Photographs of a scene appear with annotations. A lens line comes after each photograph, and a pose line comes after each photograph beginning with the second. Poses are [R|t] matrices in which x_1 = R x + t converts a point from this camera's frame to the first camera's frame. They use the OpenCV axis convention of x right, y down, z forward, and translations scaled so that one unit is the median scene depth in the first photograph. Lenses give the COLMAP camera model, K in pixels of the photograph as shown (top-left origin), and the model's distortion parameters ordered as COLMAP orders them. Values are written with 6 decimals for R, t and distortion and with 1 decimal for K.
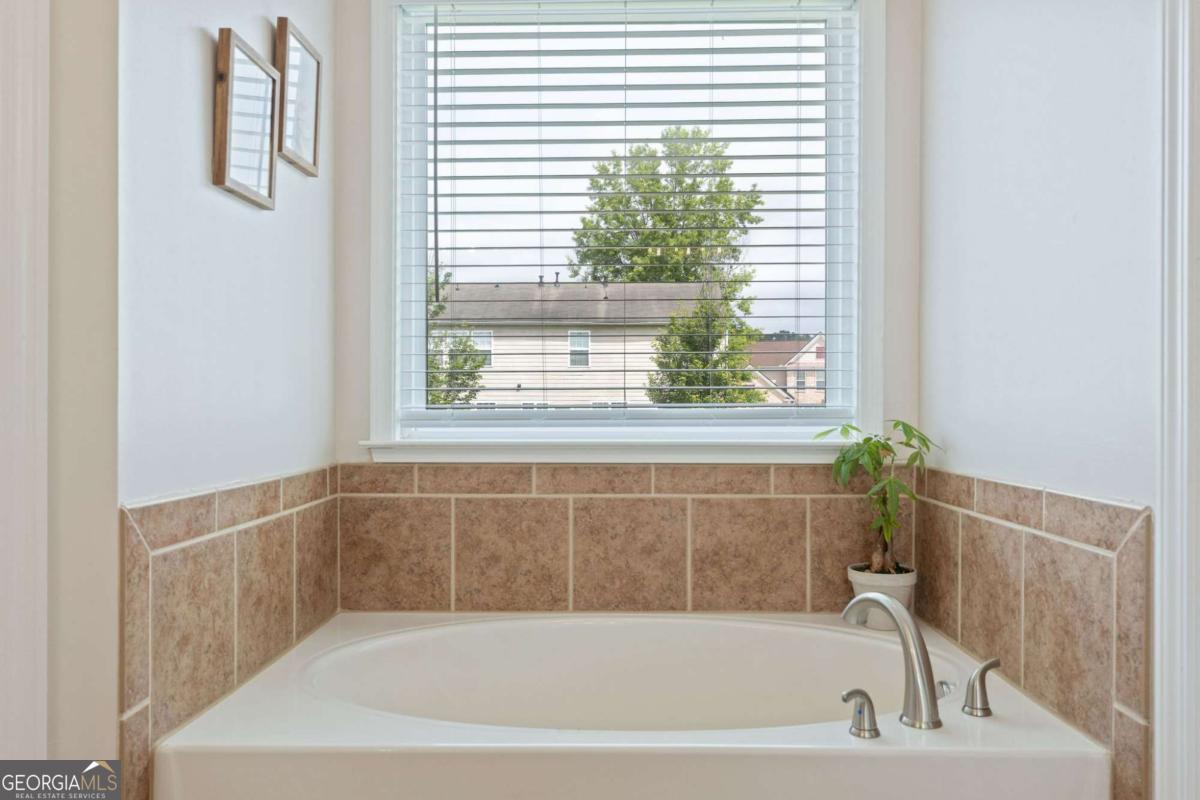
lens RADIAL K [[891.7, 0, 601.4], [0, 891.7, 401.8], [0, 0, 1]] dist [0.022856, -0.003853]
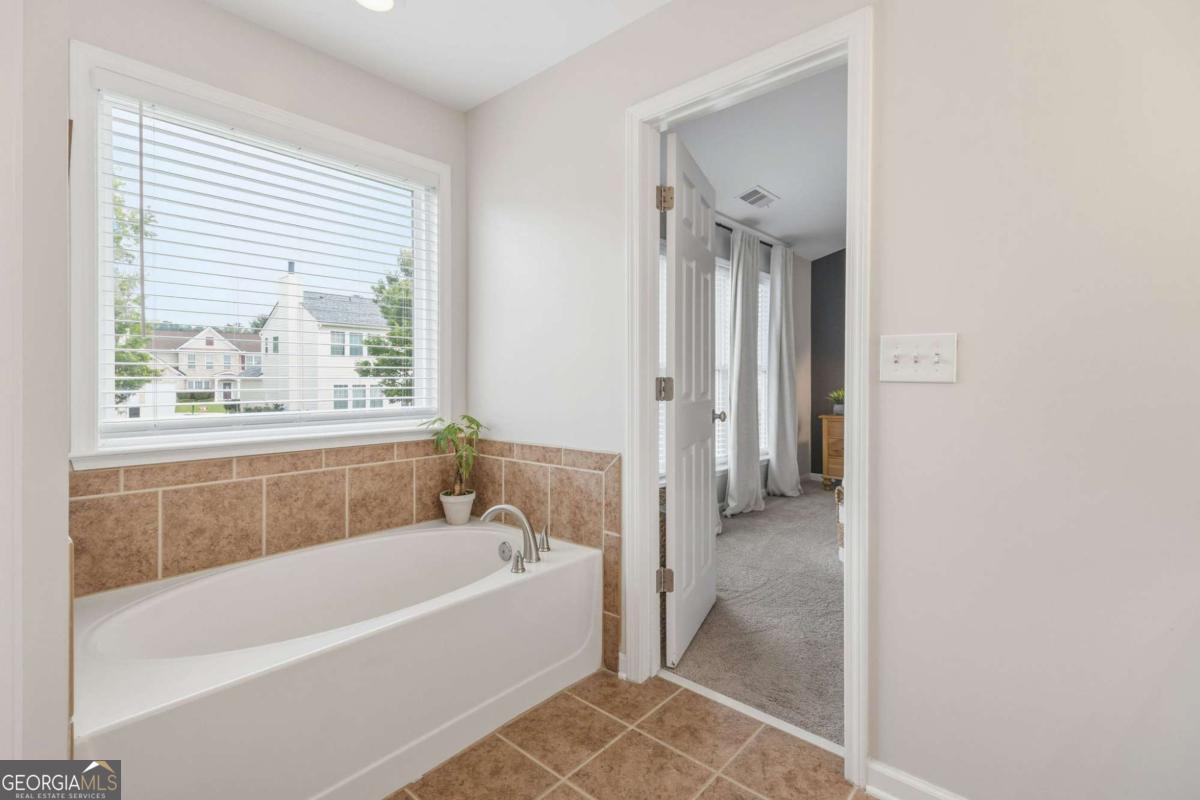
lens RADIAL K [[547.0, 0, 606.2], [0, 547.0, 381.4], [0, 0, 1]] dist [0.017814, -0.002229]
pose [[0.650282, -0.000425, 0.759693, -0.353730], [-0.003799, 0.999986, 0.003812, -0.055043], [-0.759684, -0.005365, 0.650271, -0.003622]]
